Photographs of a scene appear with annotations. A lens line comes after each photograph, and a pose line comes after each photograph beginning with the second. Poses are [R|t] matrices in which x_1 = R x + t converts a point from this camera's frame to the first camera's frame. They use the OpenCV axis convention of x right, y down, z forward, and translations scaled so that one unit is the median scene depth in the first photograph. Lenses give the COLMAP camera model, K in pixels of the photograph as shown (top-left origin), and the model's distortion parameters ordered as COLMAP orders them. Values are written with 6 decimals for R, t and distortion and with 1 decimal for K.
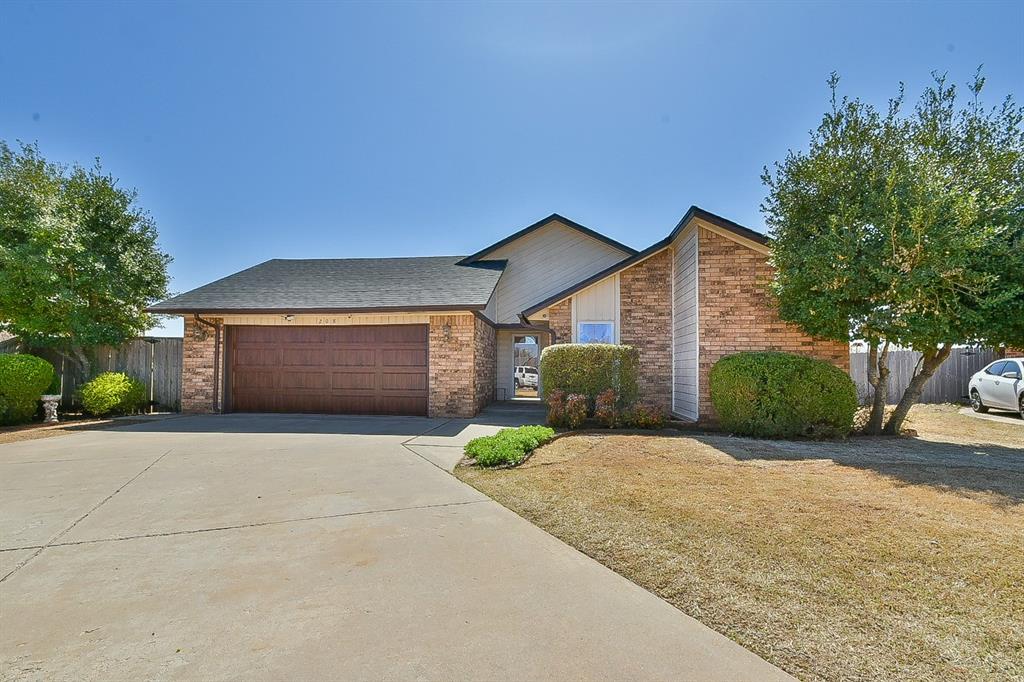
lens RADIAL K [[451.9, 0, 509.4], [0, 451.9, 353.8], [0, 0, 1]] dist [0.008806, -0.000590]
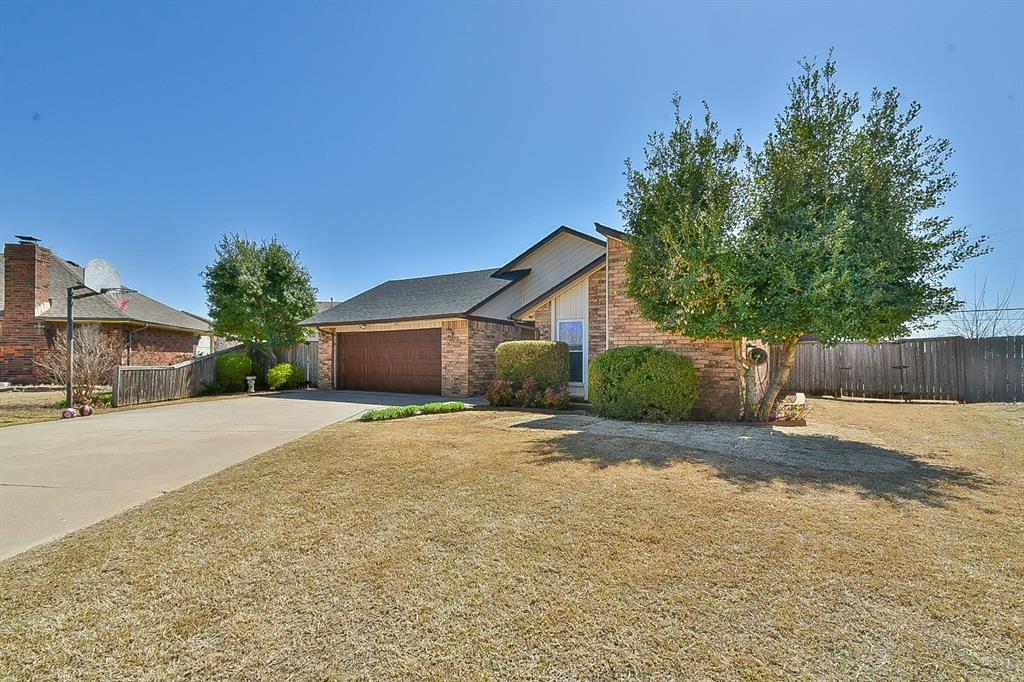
lens RADIAL K [[451.9, 0, 509.4], [0, 451.9, 353.8], [0, 0, 1]] dist [0.008806, -0.000590]
pose [[0.900535, -0.009106, -0.434687, 0.595873], [0.019227, 0.999637, 0.018892, -0.009582], [0.434357, -0.025370, 0.900383, -0.132885]]
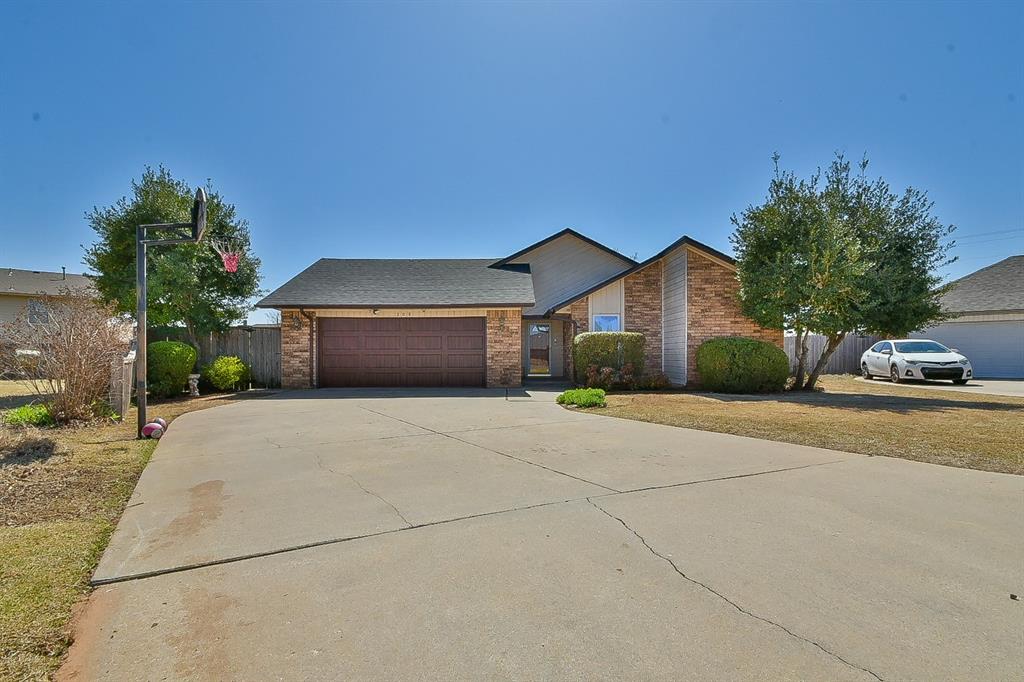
lens RADIAL K [[445.2, 0, 512.5], [0, 445.2, 351.1], [0, 0, 1]] dist [0.019404, 0.000153]
pose [[0.992872, -0.008641, 0.118871, -0.257718], [0.004931, 0.999493, 0.031468, -0.006750], [-0.119083, -0.030658, 0.992411, -0.295046]]
